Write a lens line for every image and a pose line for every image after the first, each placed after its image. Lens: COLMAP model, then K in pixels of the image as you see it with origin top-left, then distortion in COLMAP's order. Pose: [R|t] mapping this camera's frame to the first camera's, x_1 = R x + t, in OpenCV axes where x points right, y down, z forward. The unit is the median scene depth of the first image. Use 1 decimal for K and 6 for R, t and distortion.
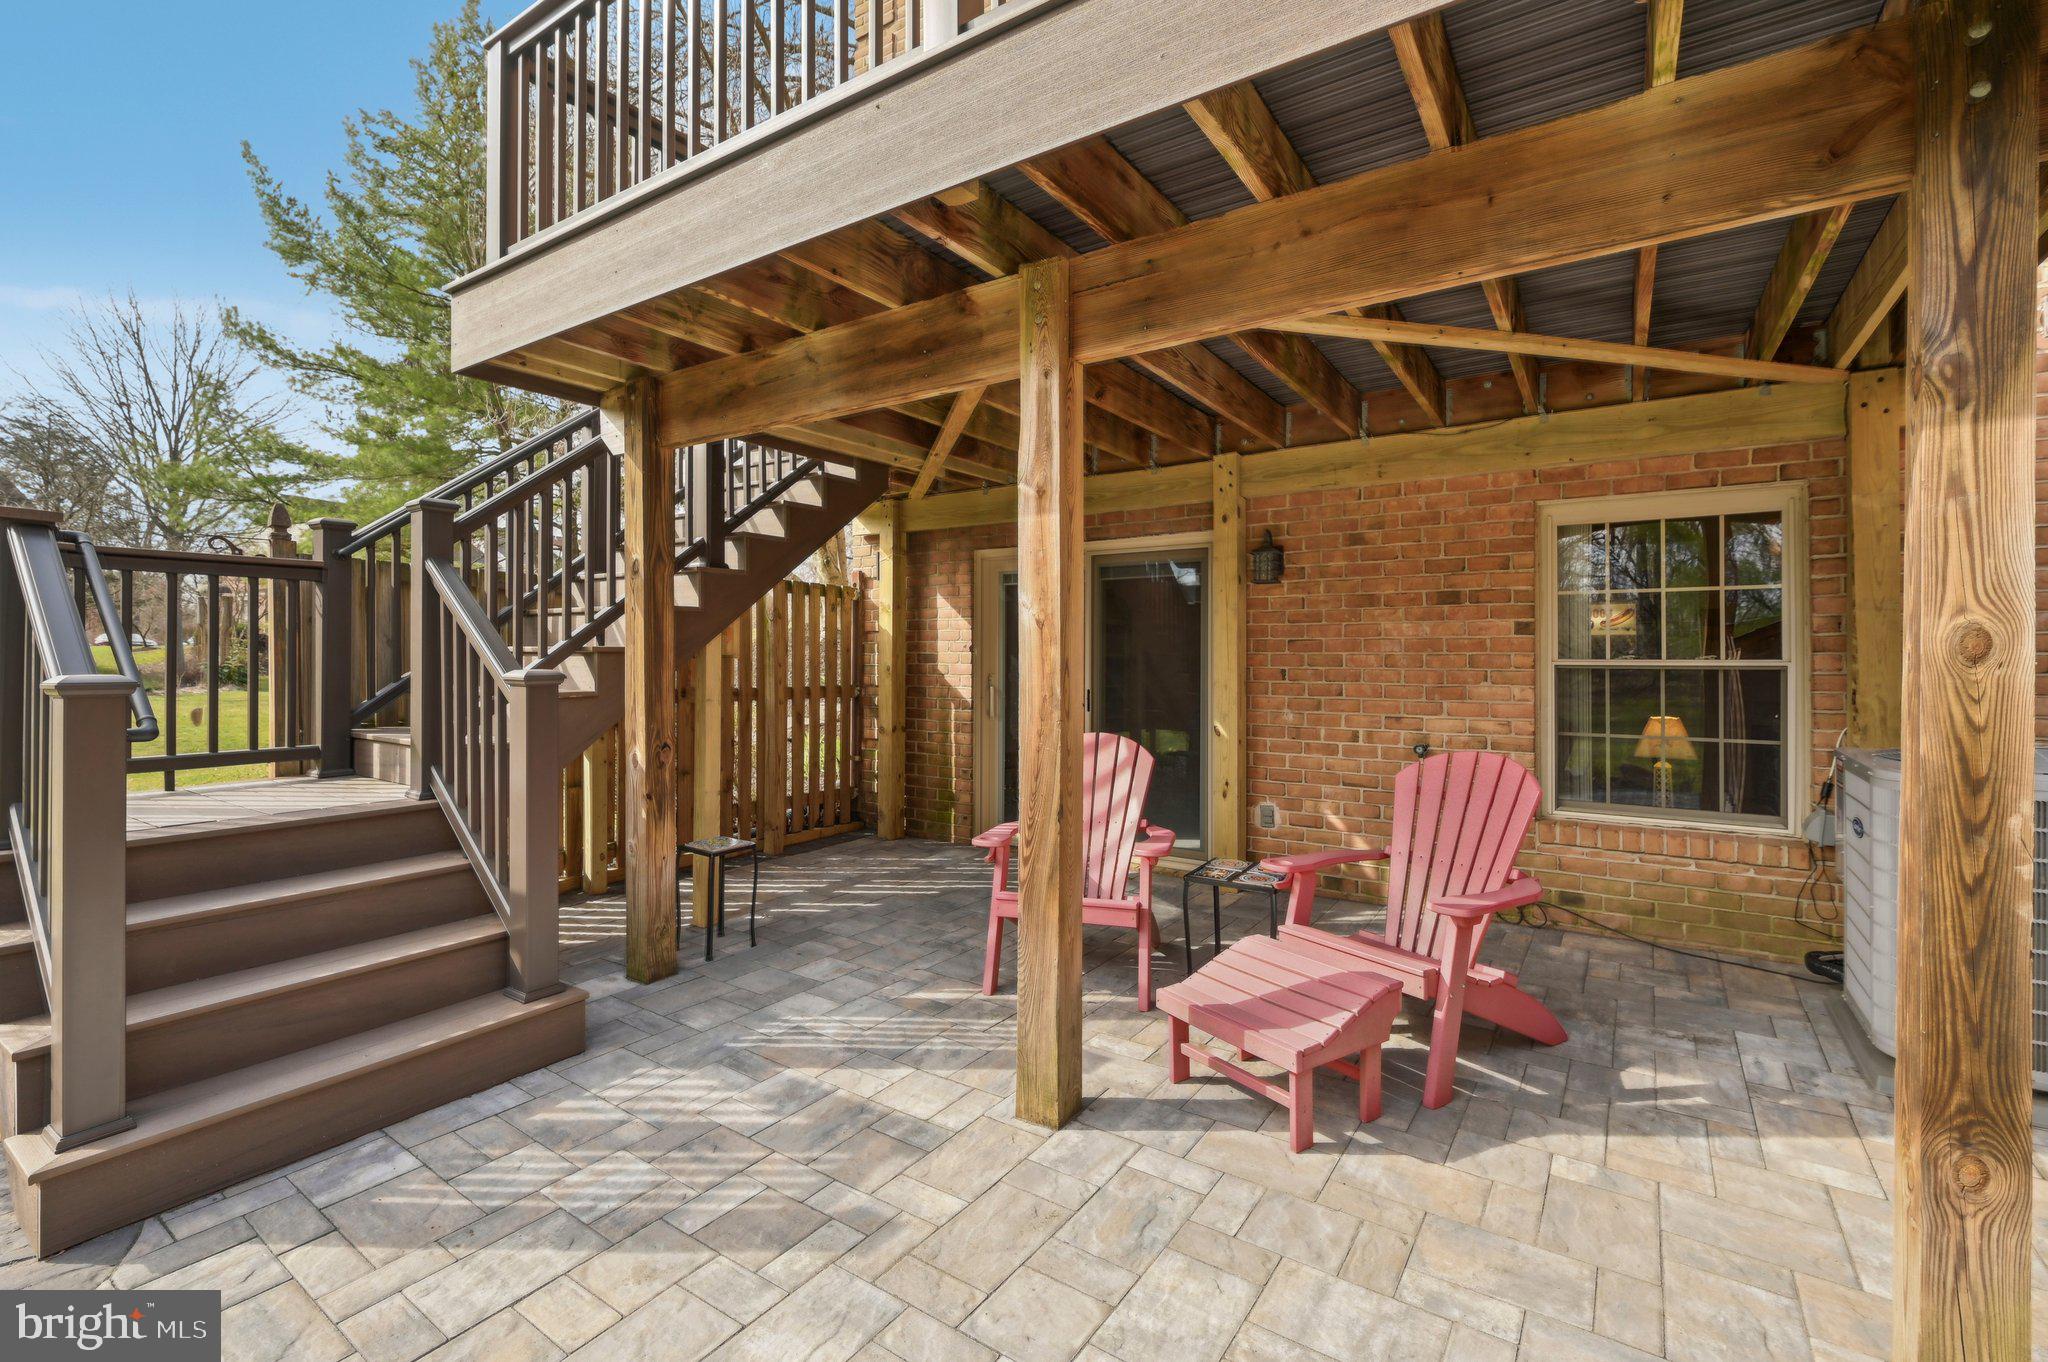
lens RADIAL K [[896.6, 0, 1023.4], [0, 896.6, 653.3], [0, 0, 1]] dist [0.001066, 0.000091]
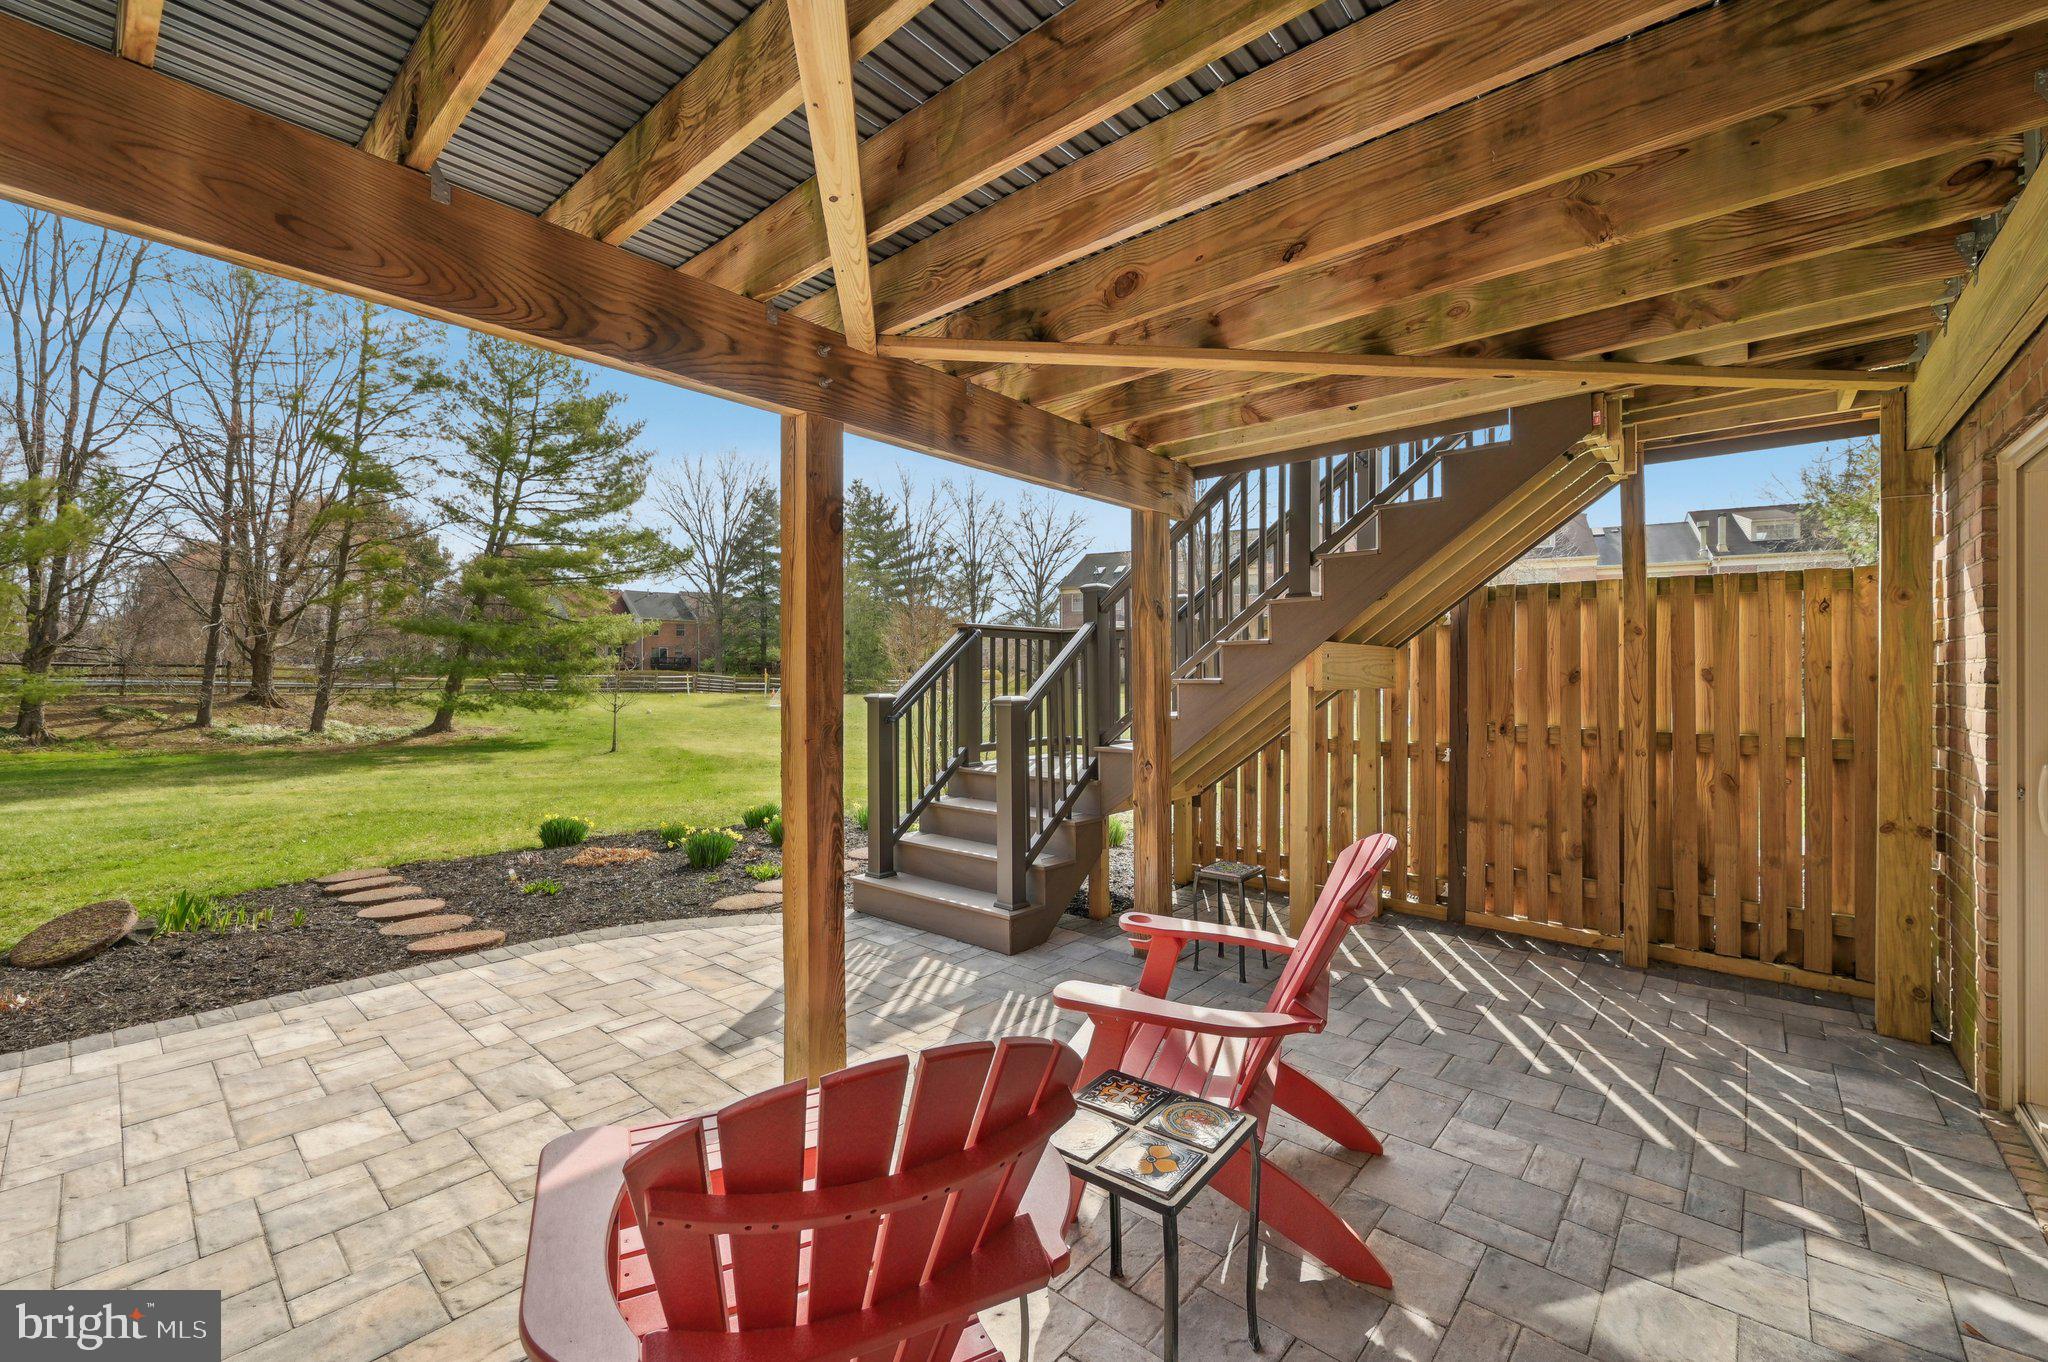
lens RADIAL K [[827.8, 0, 1031.5], [0, 827.8, 673.0], [0, 0, 1]] dist [-0.000938, -0.000795]
pose [[-0.115636, -0.008767, -0.993253, 0.960039], [0.003762, 0.999950, -0.009264, -0.009426], [0.993285, -0.004808, -0.115597, 1.329662]]
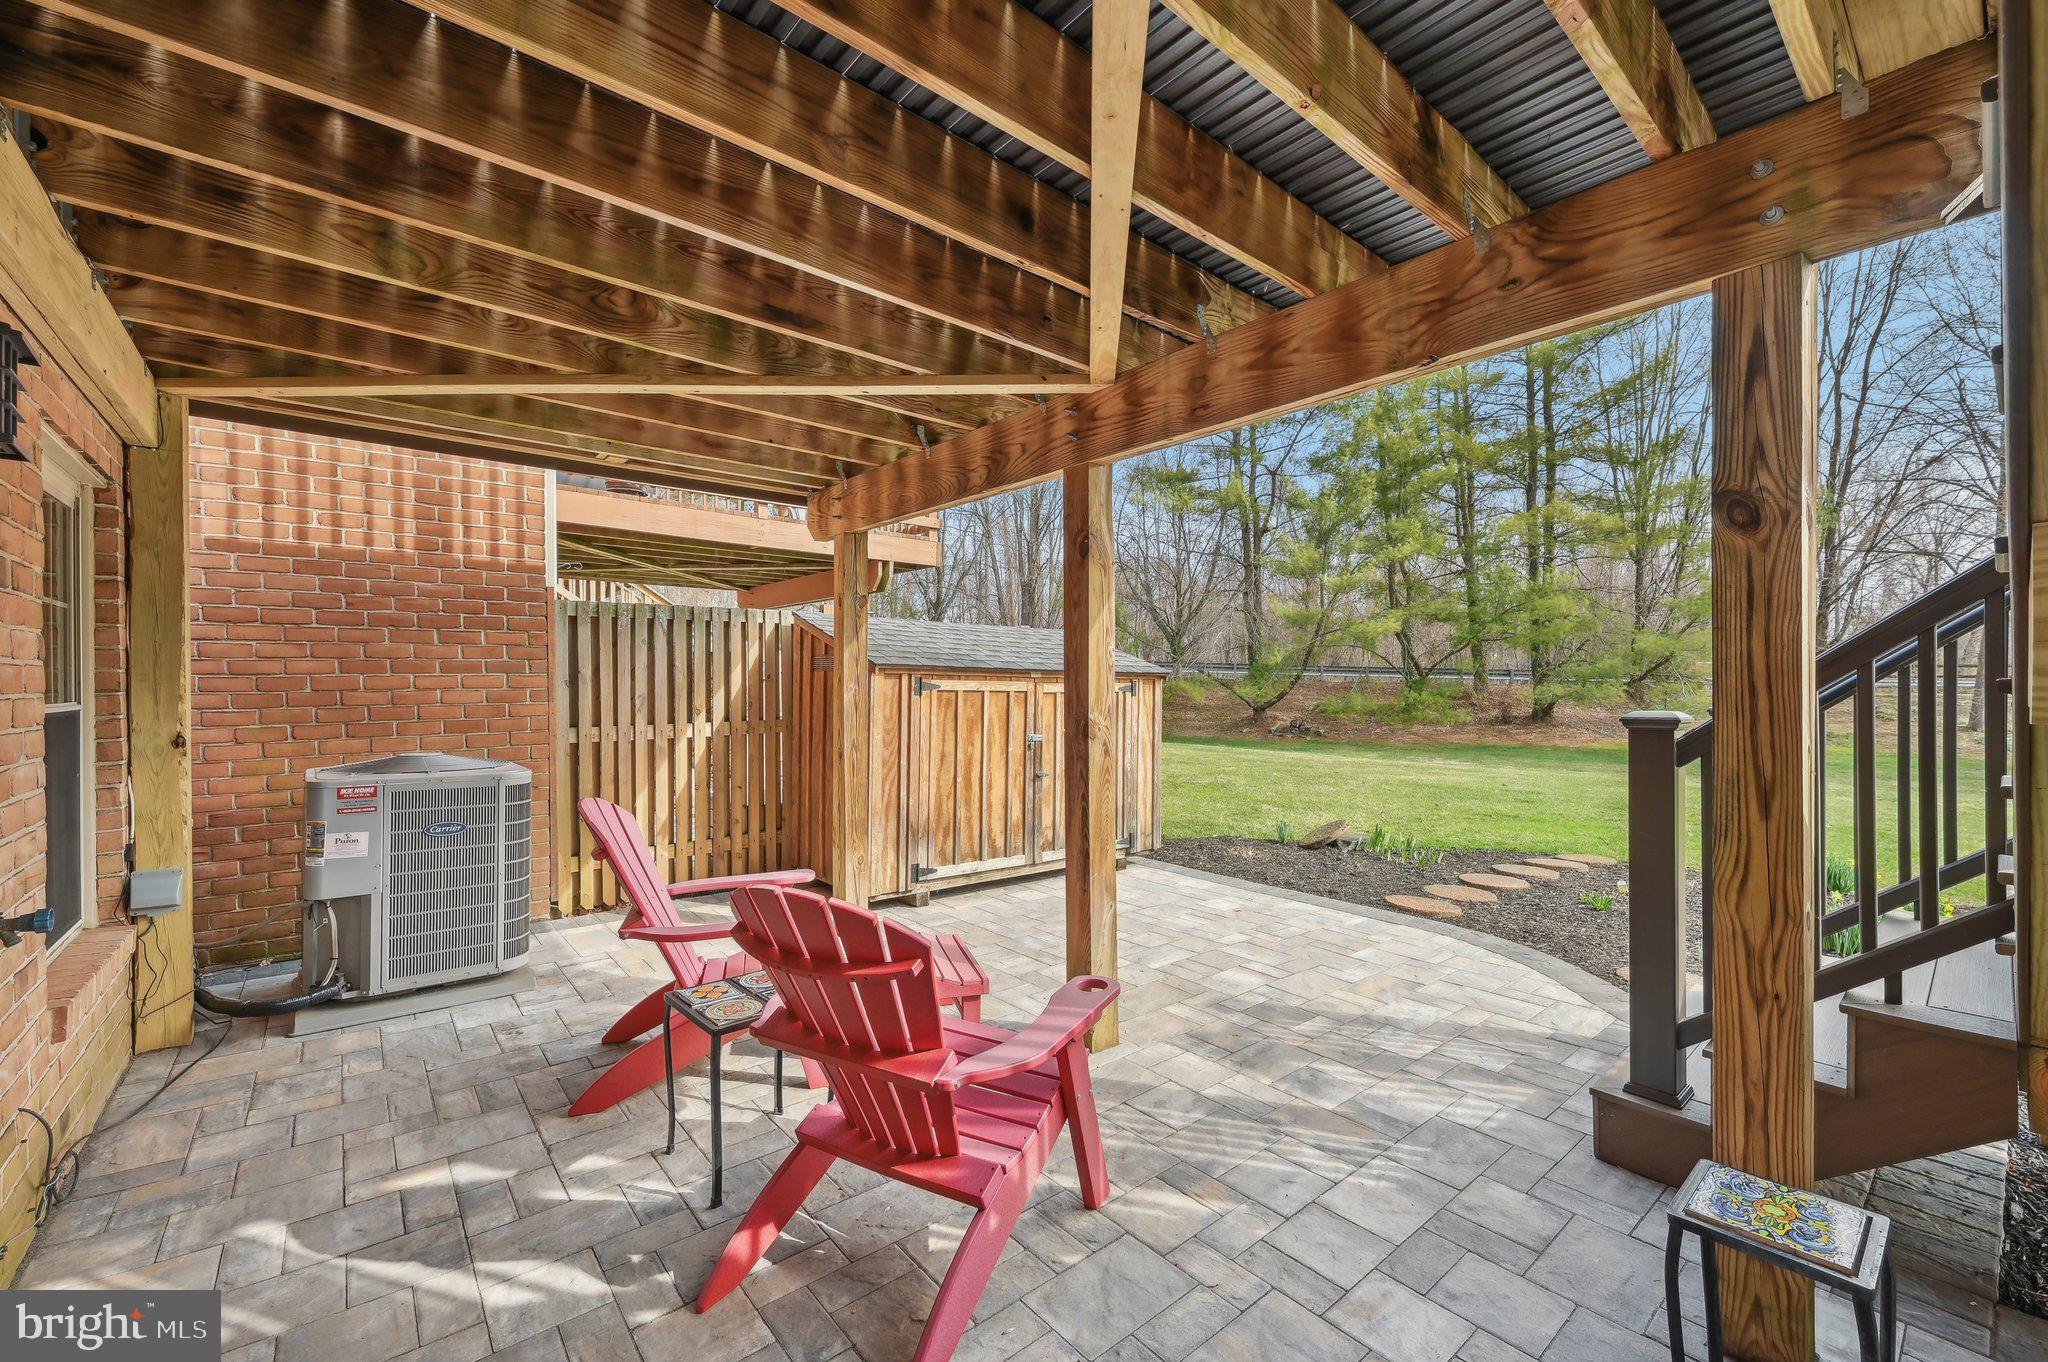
lens RADIAL K [[825.4, 0, 1032.3], [0, 825.4, 686.3], [0, 0, 1]] dist [-0.002101, 0.000253]
pose [[-0.960853, 0.003116, 0.277040, -0.213148], [0.002727, 0.999995, -0.001789, -0.004550], [-0.277044, -0.000963, -0.960857, 2.111153]]
